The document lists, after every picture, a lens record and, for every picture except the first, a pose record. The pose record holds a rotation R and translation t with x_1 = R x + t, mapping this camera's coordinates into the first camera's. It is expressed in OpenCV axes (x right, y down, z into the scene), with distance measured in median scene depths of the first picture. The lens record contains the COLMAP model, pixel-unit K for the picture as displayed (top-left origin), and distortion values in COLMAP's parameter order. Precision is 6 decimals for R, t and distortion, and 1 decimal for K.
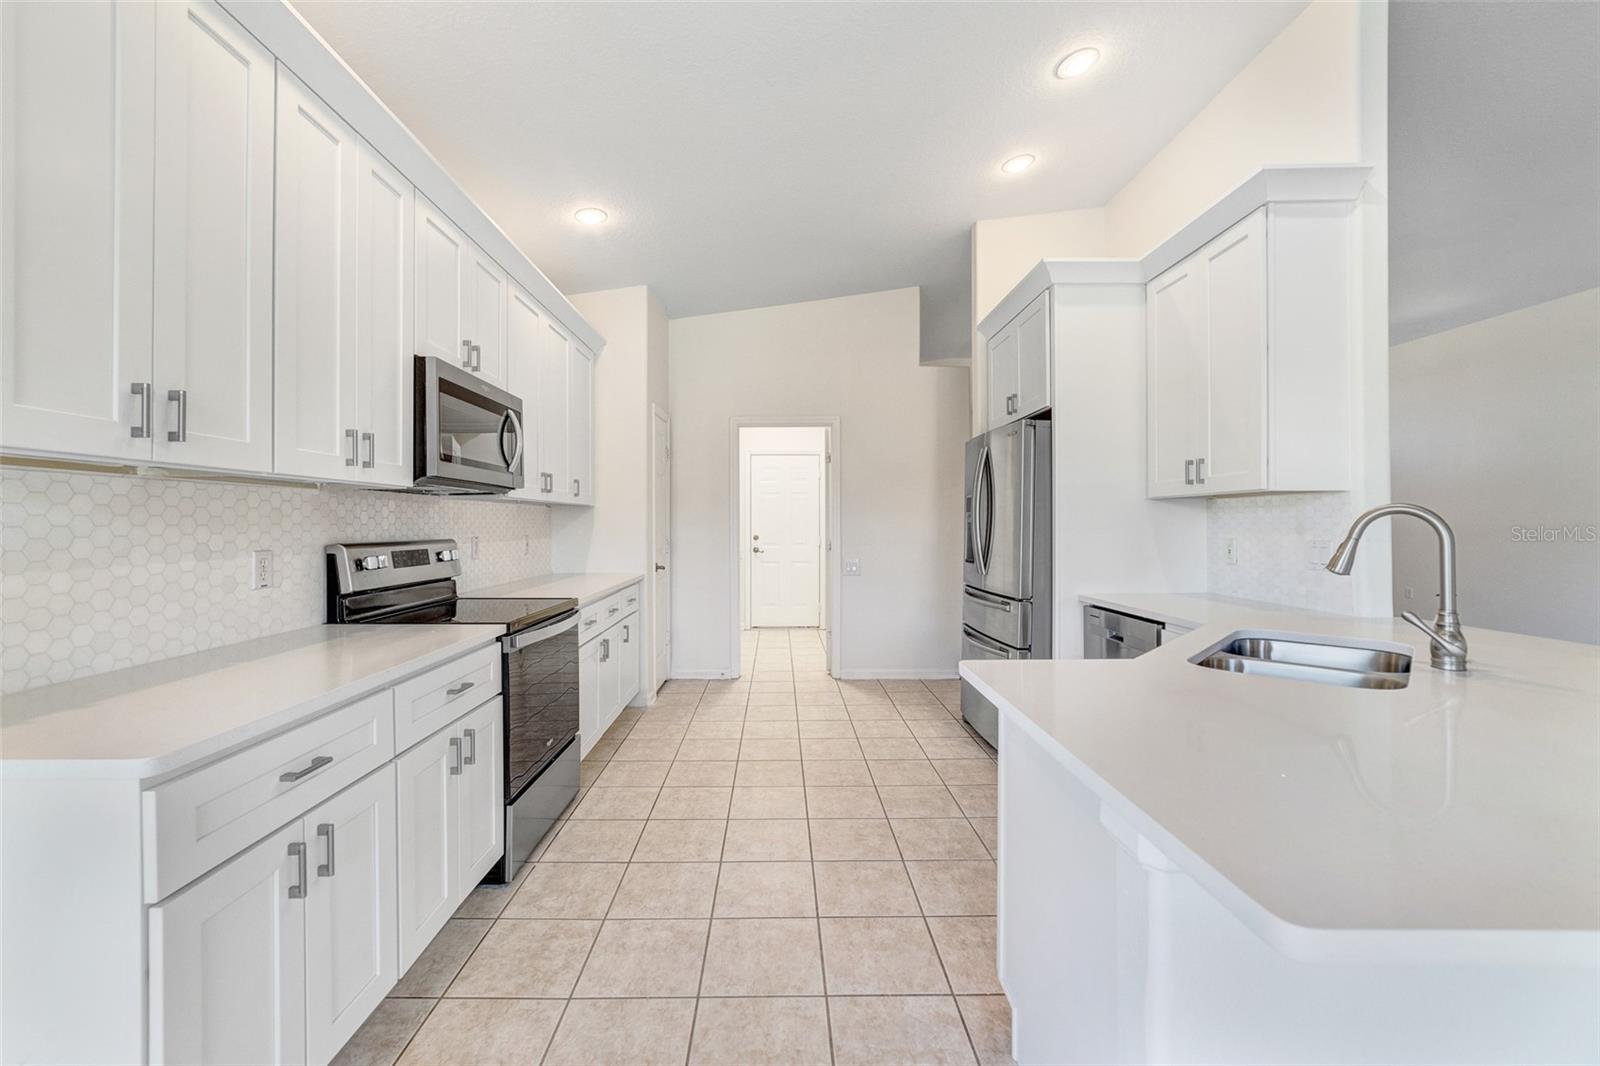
lens RADIAL K [[629.0, 0, 792.7], [0, 629.0, 526.0], [0, 0, 1]] dist [-0.016789, 0.002960]
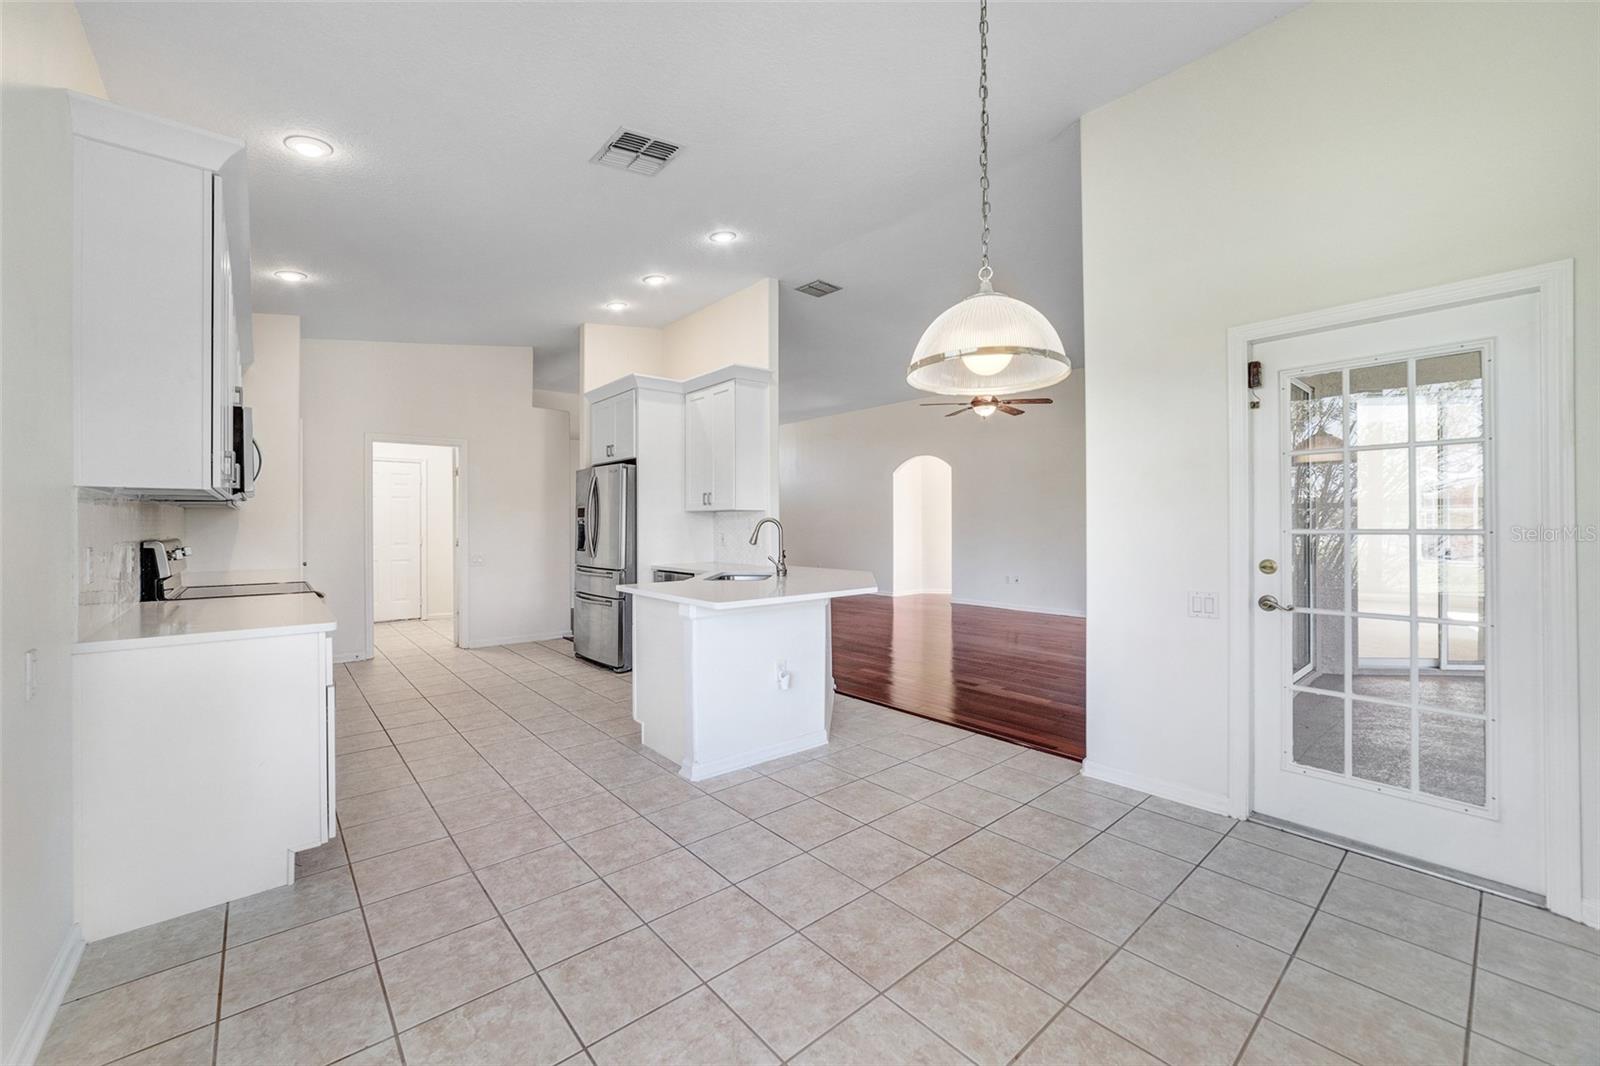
lens RADIAL K [[629.0, 0, 798.2], [0, 629.0, 527.2], [0, 0, 1]] dist [-0.016789, 0.002960]
pose [[0.761344, -0.002194, 0.648345, -0.427819], [0.001867, 0.999998, 0.001192, 0.001163], [-0.648346, 0.000303, 0.761346, -0.701394]]
